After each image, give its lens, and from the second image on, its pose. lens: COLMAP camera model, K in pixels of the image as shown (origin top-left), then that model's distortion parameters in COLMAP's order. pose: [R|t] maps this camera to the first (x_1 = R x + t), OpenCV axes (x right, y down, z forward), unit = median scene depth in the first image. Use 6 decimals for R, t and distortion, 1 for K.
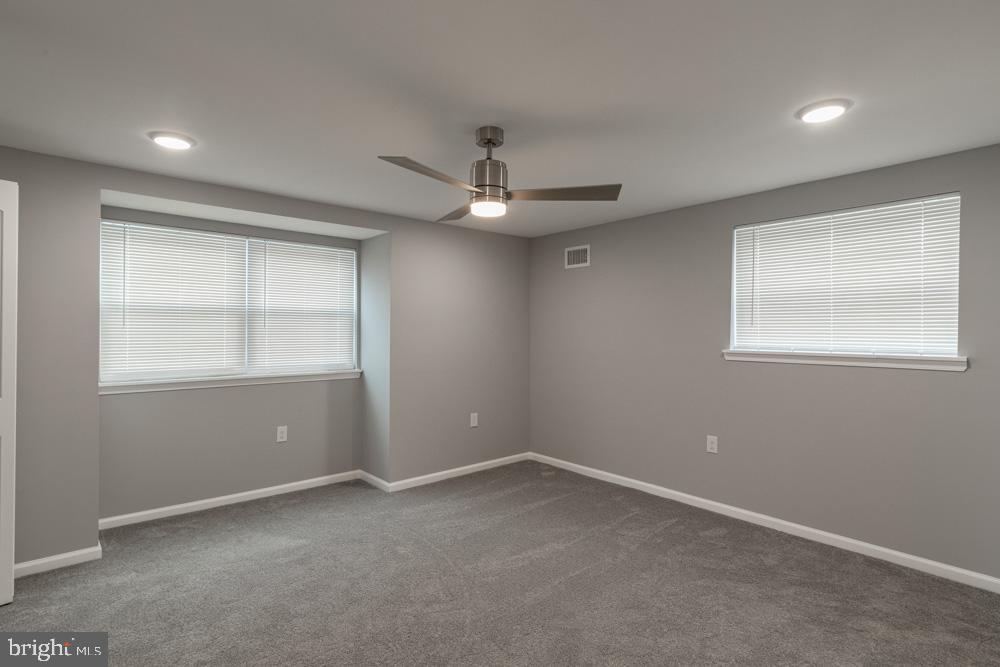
lens RADIAL K [[488.6, 0, 495.8], [0, 488.6, 331.7], [0, 0, 1]] dist [-0.000243, 0.000680]
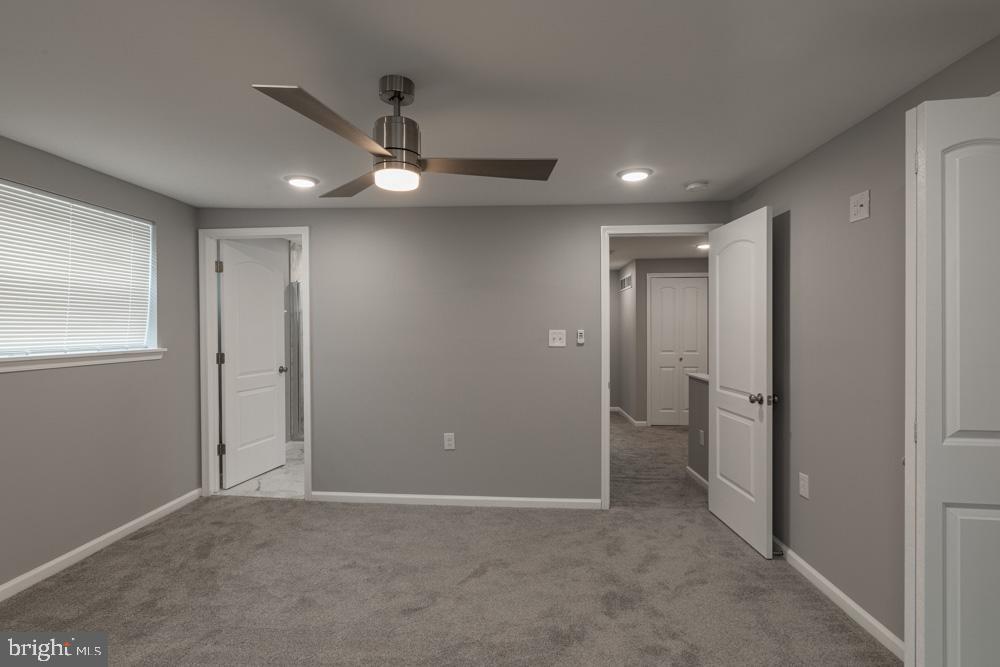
lens RADIAL K [[488.6, 0, 490.6], [0, 488.6, 330.9], [0, 0, 1]] dist [-0.000243, 0.000680]
pose [[-0.712476, -0.008653, 0.701643, -0.449042], [-0.000121, 0.999925, 0.012209, -0.008657], [-0.701696, 0.008614, -0.712424, 0.950115]]
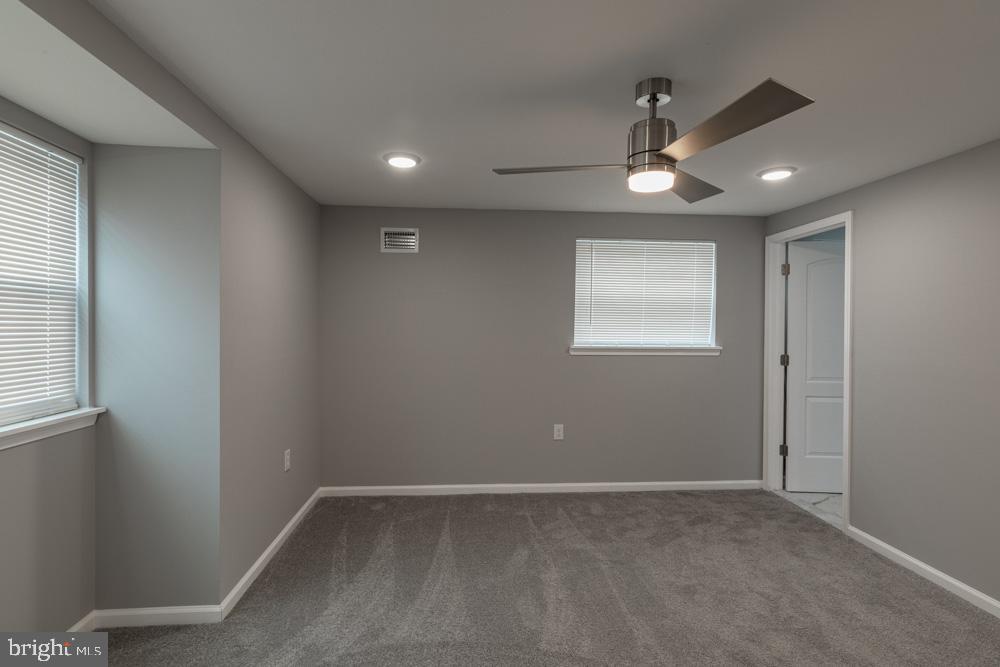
lens RADIAL K [[488.6, 0, 492.6], [0, 488.6, 333.5], [0, 0, 1]] dist [-0.000243, 0.000680]
pose [[0.589590, -0.009623, 0.807645, -0.534420], [-0.004839, 0.999869, 0.015446, -0.008272], [-0.807688, -0.013015, 0.589467, 0.476744]]
